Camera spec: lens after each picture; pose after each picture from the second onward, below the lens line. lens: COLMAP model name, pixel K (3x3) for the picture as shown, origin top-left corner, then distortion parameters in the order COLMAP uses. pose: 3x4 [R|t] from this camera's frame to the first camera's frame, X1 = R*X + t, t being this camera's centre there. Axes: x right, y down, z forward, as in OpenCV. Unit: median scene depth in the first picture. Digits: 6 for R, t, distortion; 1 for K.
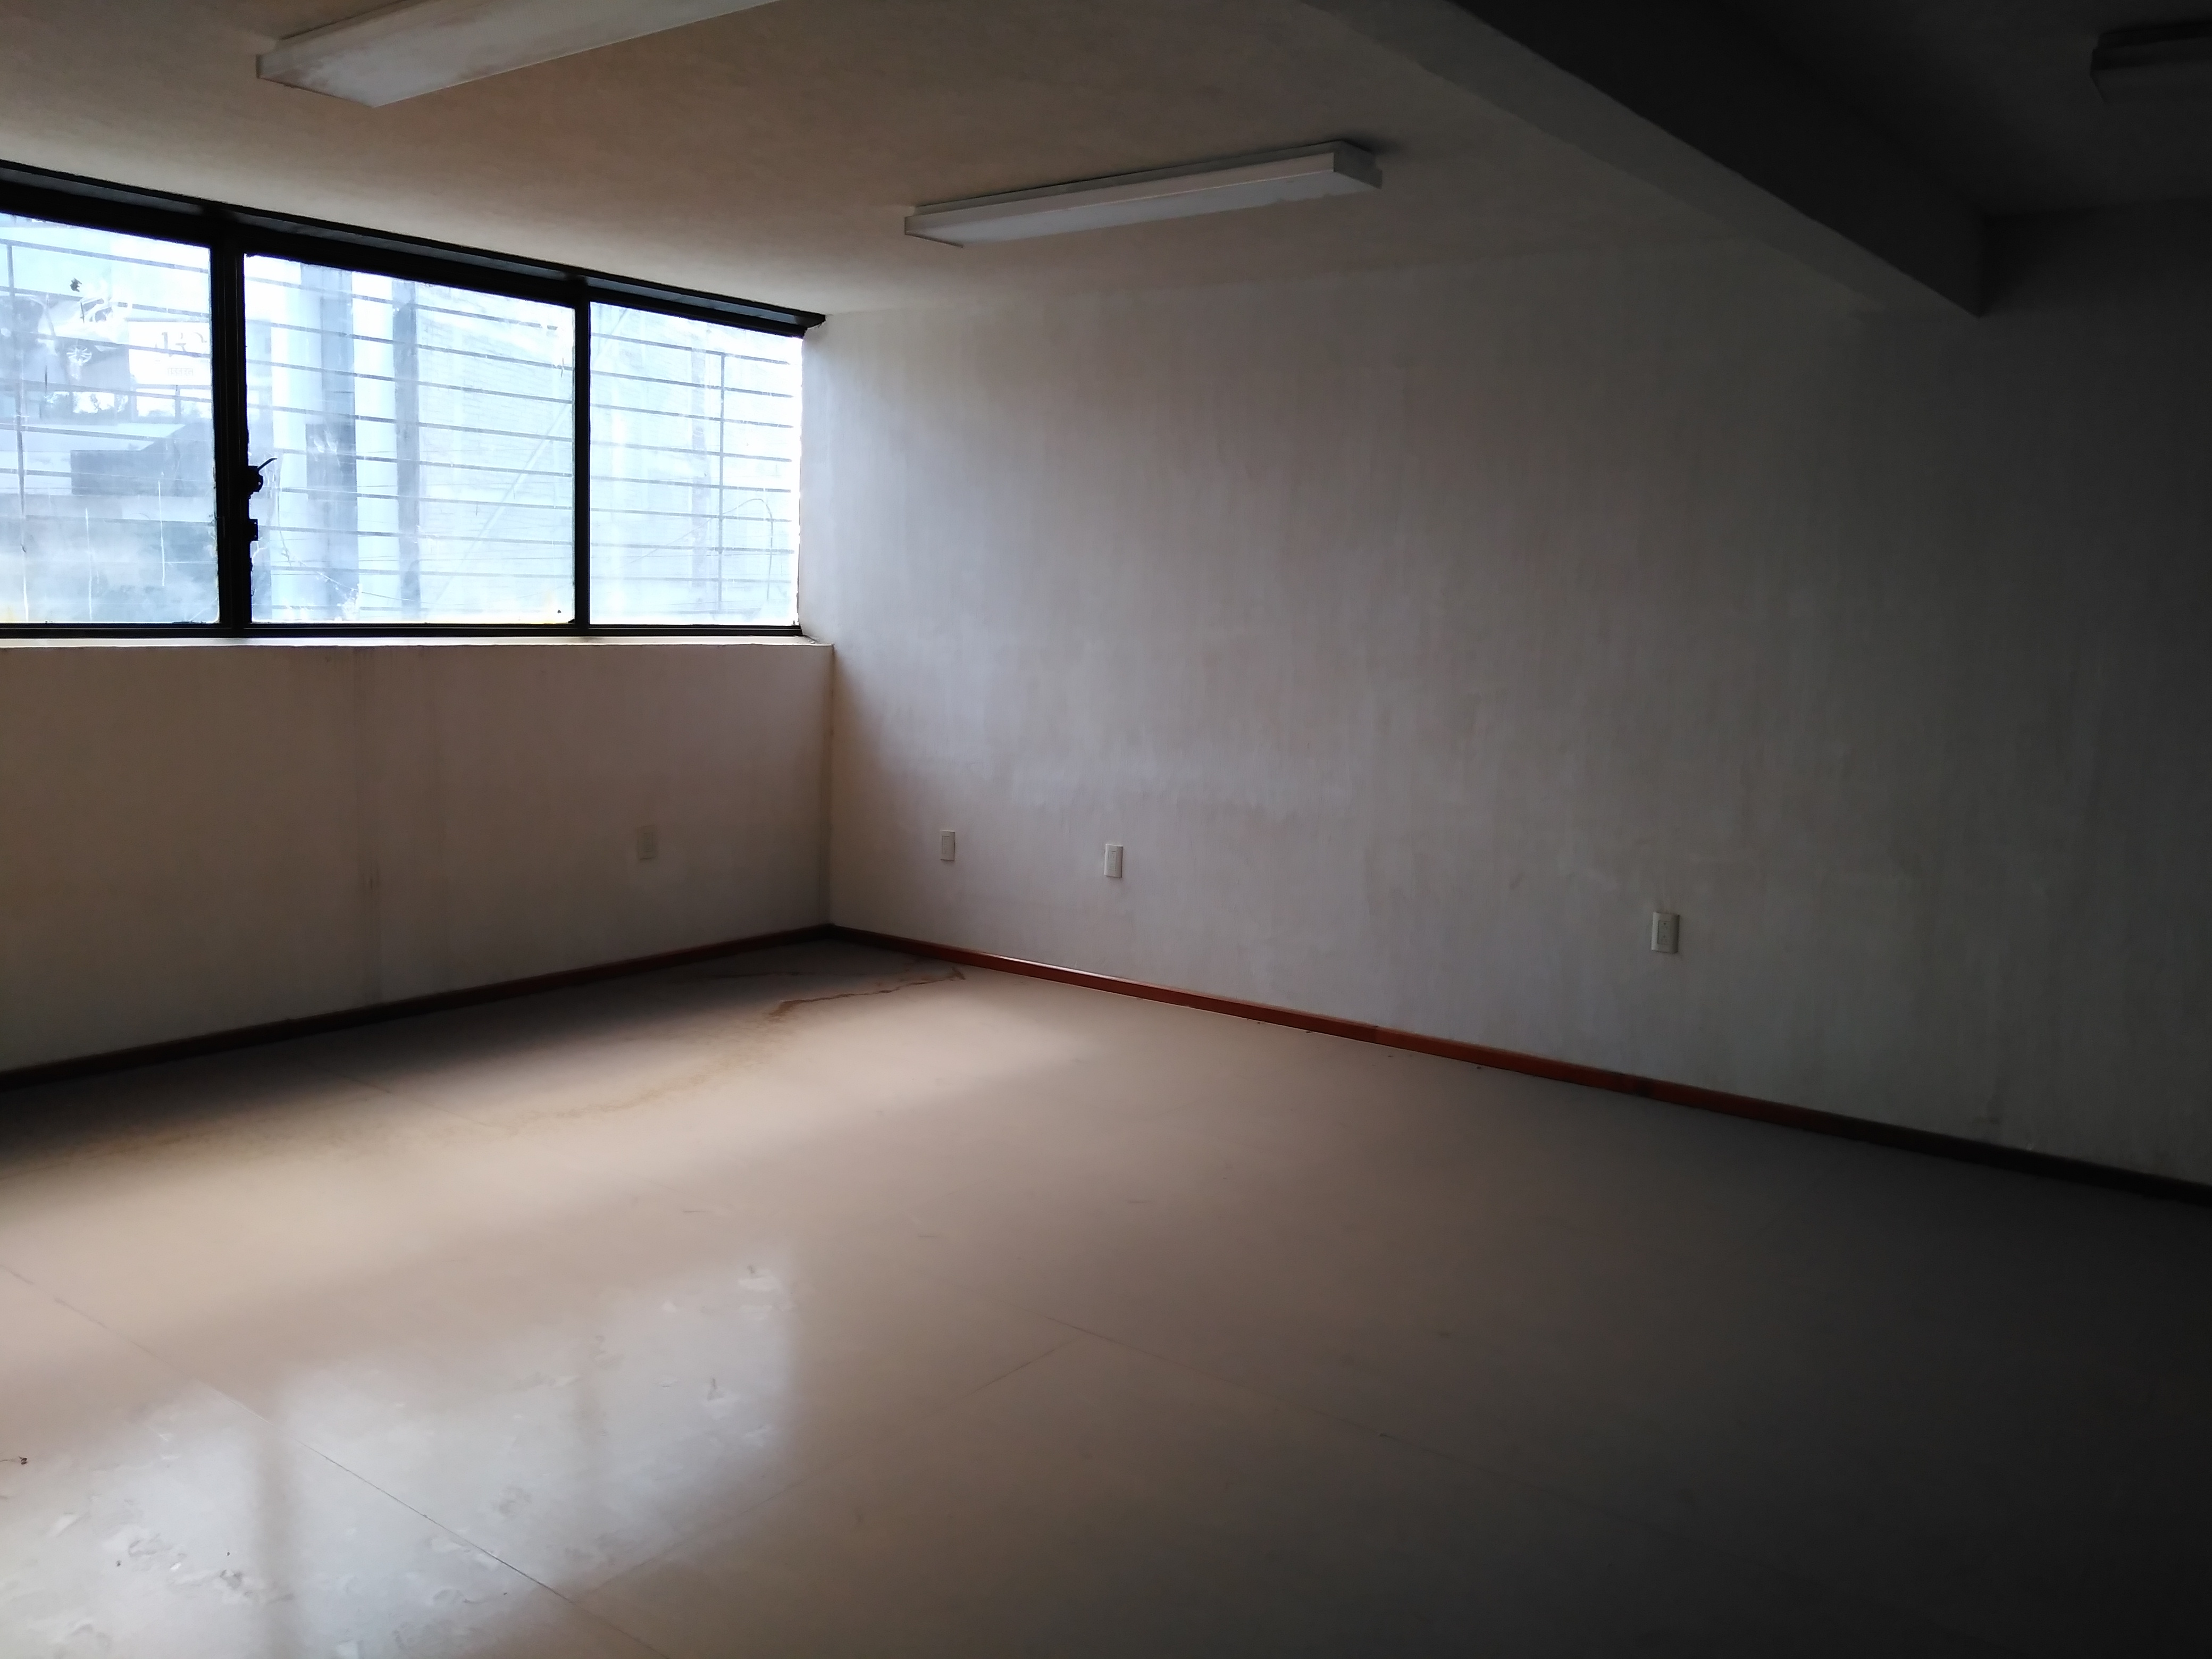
lens RADIAL K [[1796.9, 0, 1108.1], [0, 1796.9, 859.8], [0, 0, 1]] dist [0.047967, -0.093840]
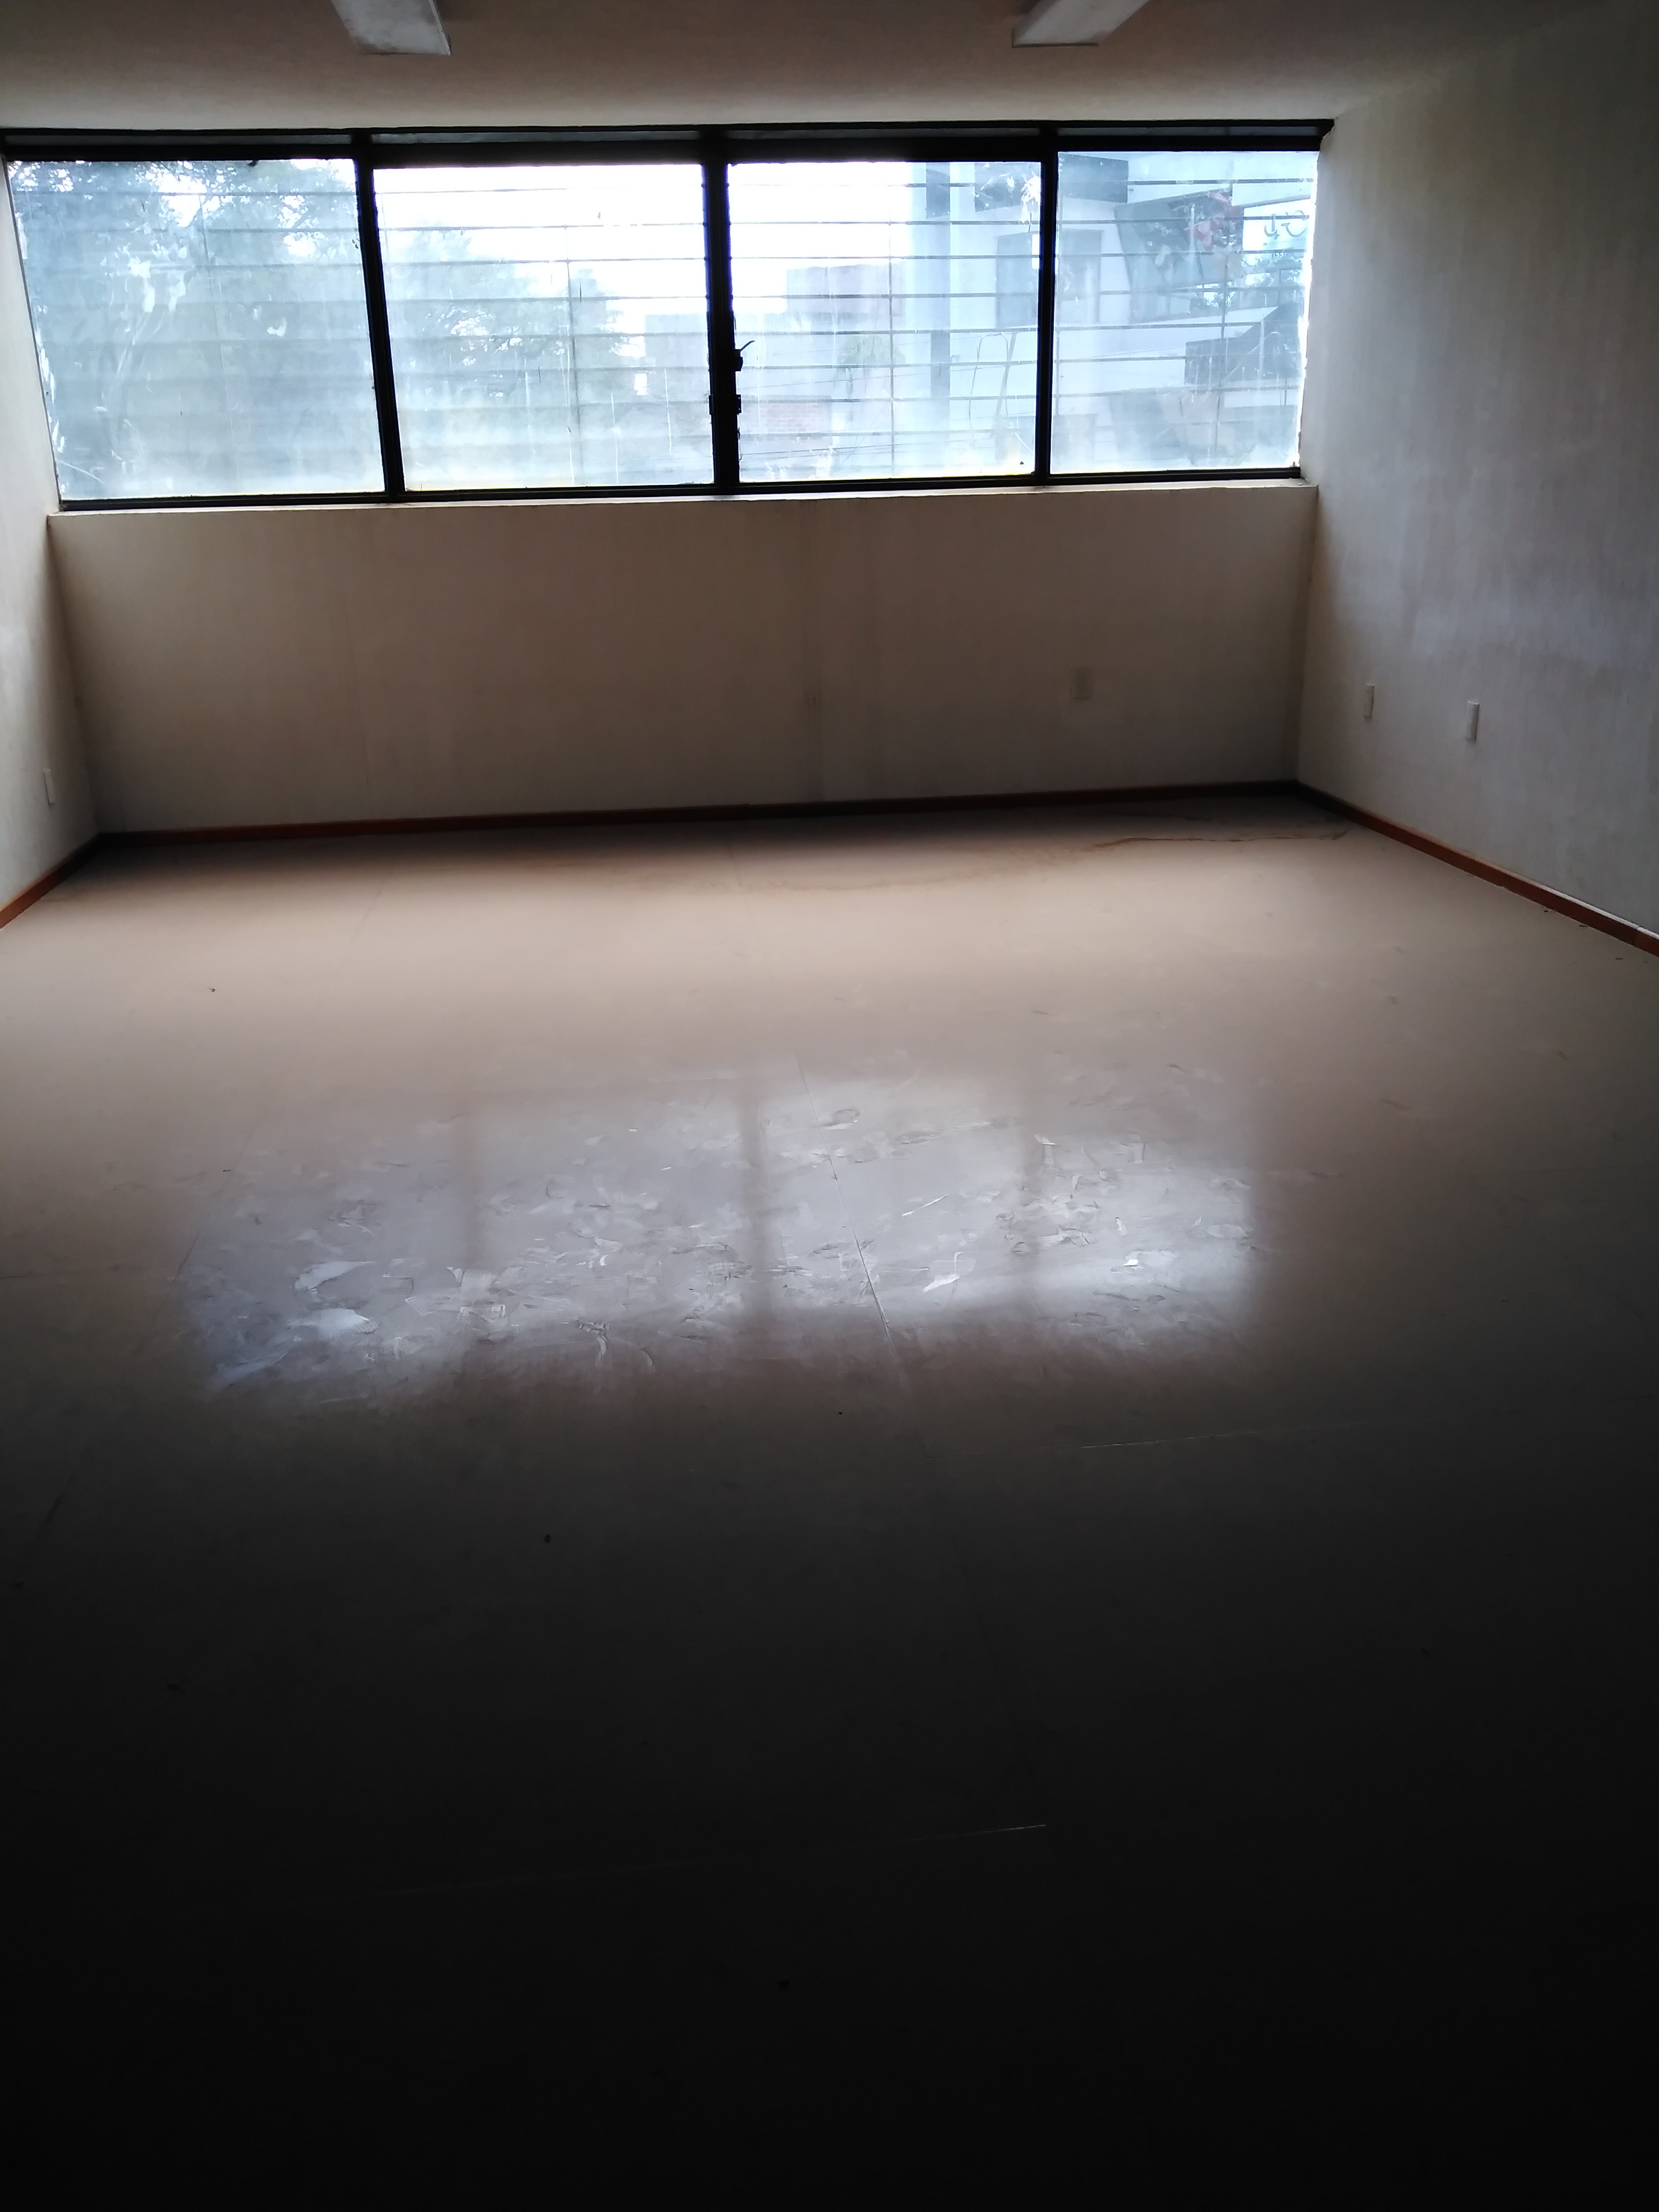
lens RADIAL K [[1796.9, 0, 926.3], [0, 1796.9, 1103.5], [0, 0, 1]] dist [0.047967, -0.093840]
pose [[0.692663, 0.193613, -0.694789, 0.495250], [-0.063981, 0.975993, 0.208190, 0.017641], [0.718418, -0.099753, 0.688422, 0.162936]]
